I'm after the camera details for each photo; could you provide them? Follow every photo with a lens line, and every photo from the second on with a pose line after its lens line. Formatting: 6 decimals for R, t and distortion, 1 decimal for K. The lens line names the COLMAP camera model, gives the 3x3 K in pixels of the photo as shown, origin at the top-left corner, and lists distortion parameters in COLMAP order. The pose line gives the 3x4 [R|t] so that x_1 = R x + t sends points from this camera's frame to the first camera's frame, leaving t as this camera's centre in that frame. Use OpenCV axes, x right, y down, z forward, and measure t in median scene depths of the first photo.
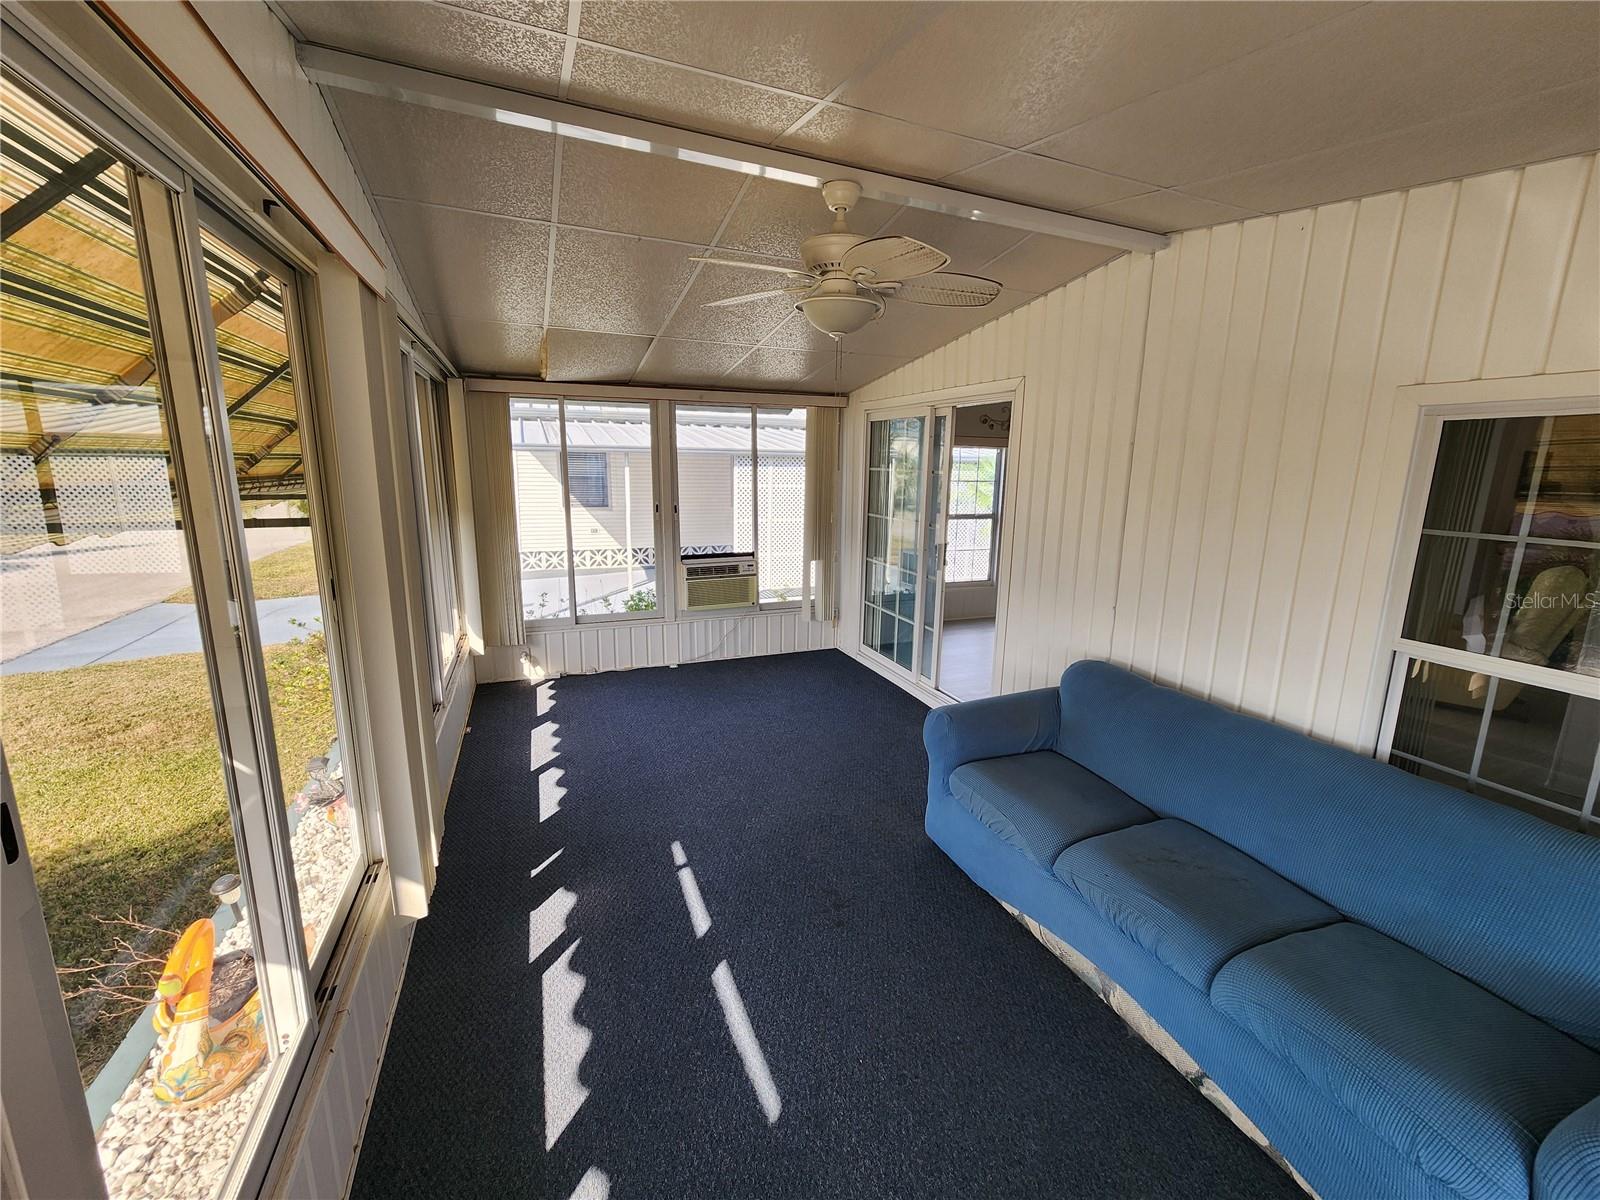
lens RADIAL K [[661.1, 0, 810.3], [0, 661.1, 591.3], [0, 0, 1]] dist [-0.000717, 0.001443]
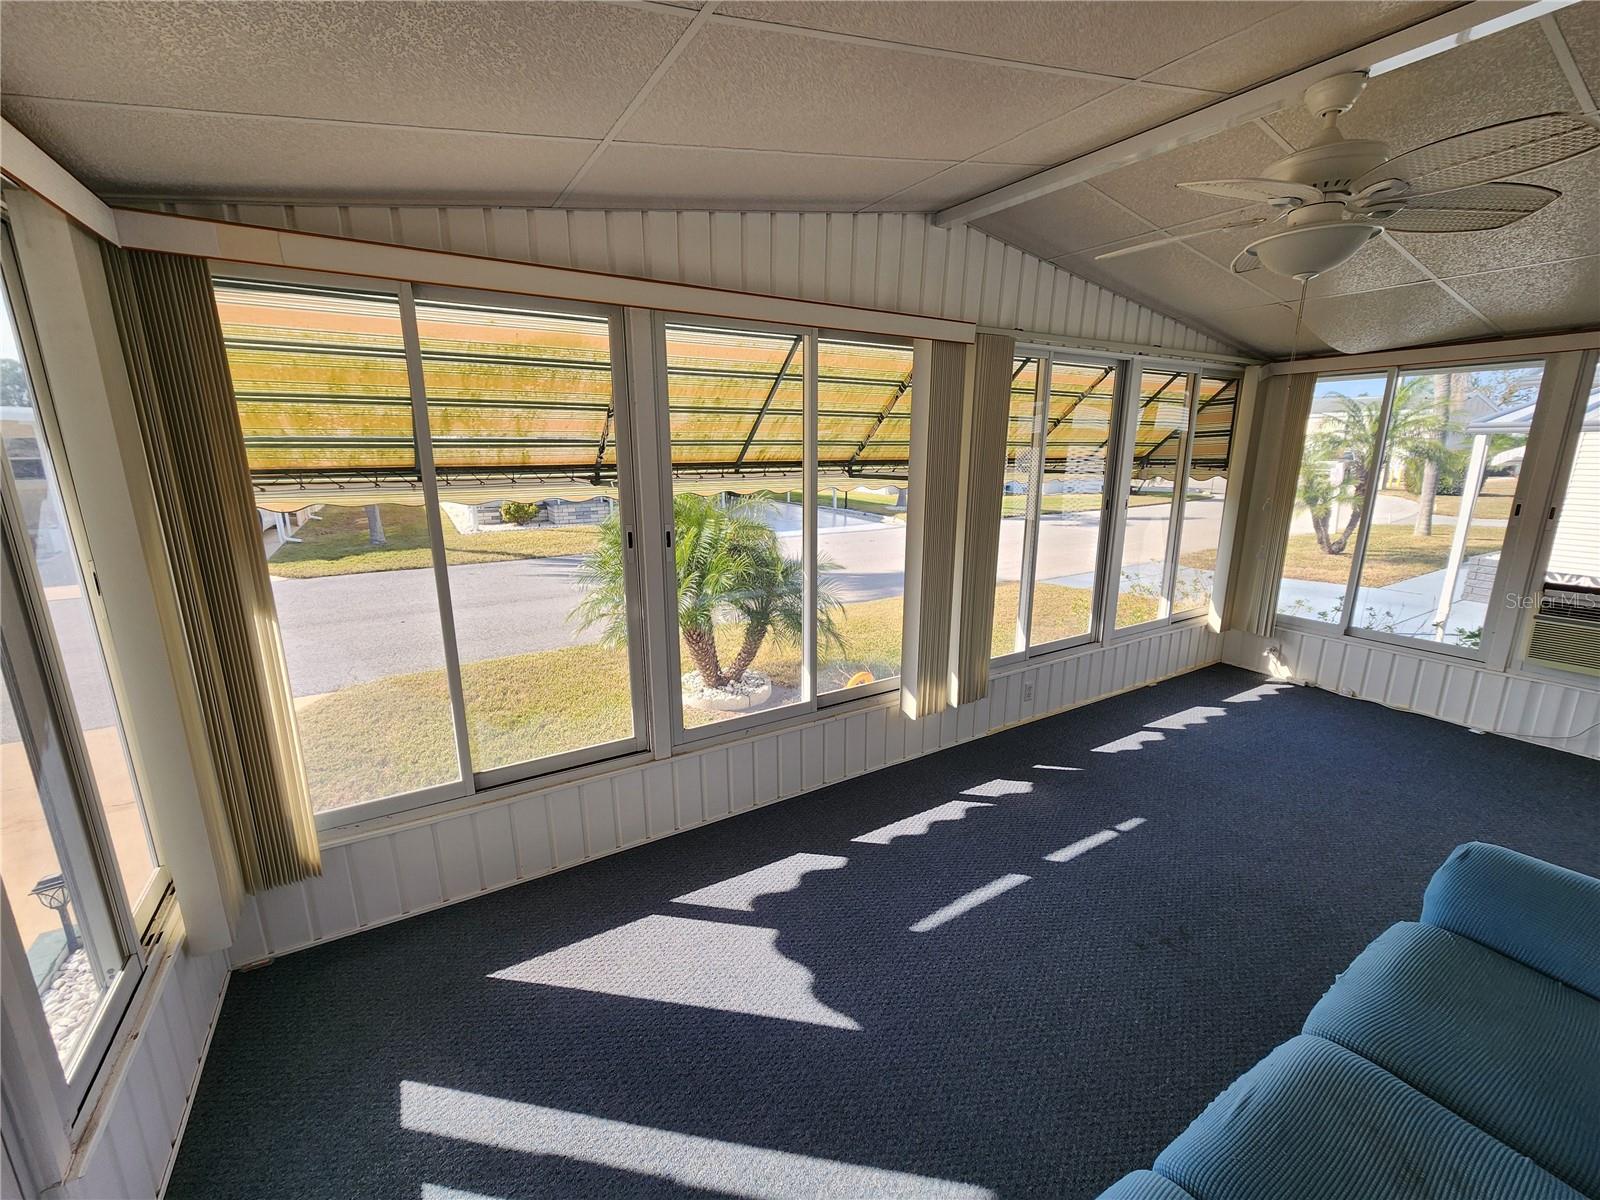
lens RADIAL K [[661.1, 0, 806.1], [0, 661.1, 601.2], [0, 0, 1]] dist [-0.000717, 0.001443]
pose [[0.150685, 0.208428, -0.966360, 0.375909], [-0.184833, 0.966224, 0.179578, -0.018623], [0.971149, 0.151556, 0.184120, 0.152624]]
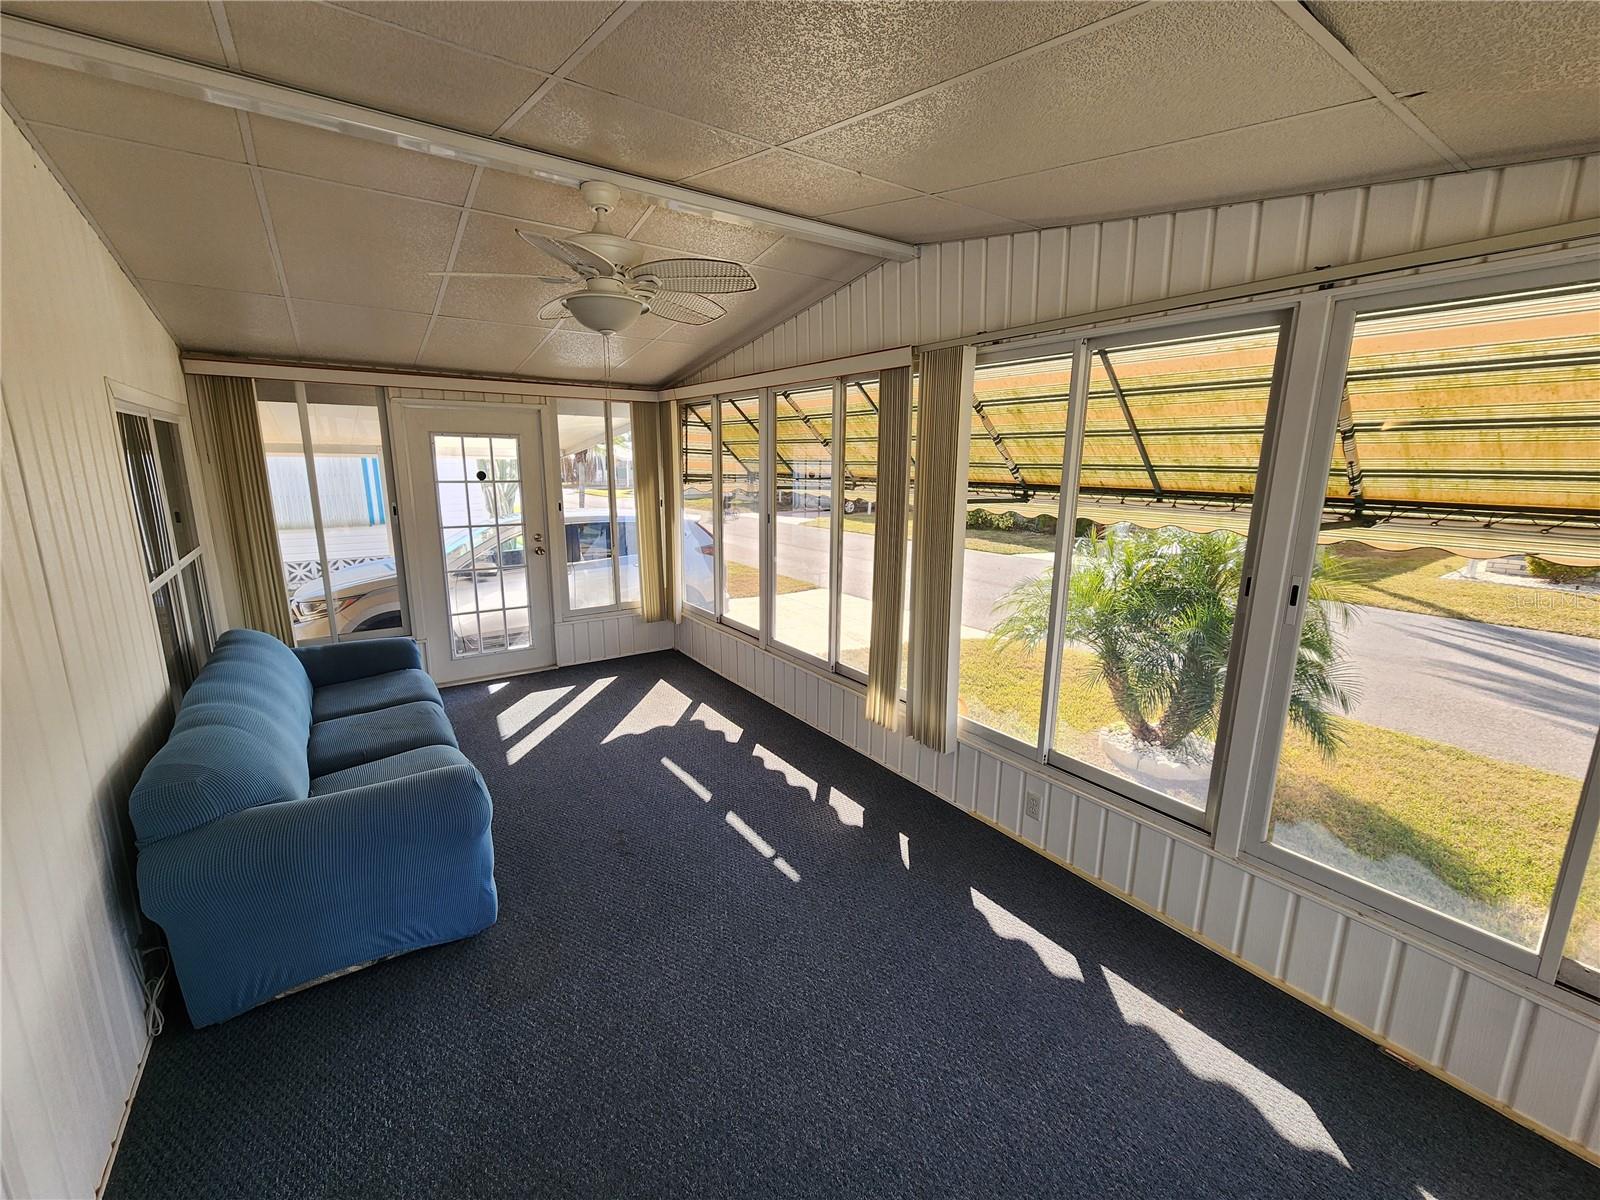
lens RADIAL K [[661.1, 0, 776.2], [0, 661.1, 601.2], [0, 0, 1]] dist [-0.000717, 0.001443]
pose [[-0.981235, -0.001207, -0.192811, 0.000360], [-0.076022, 0.921395, 0.381119, -0.187850], [0.177195, 0.388626, -0.904197, 0.989589]]
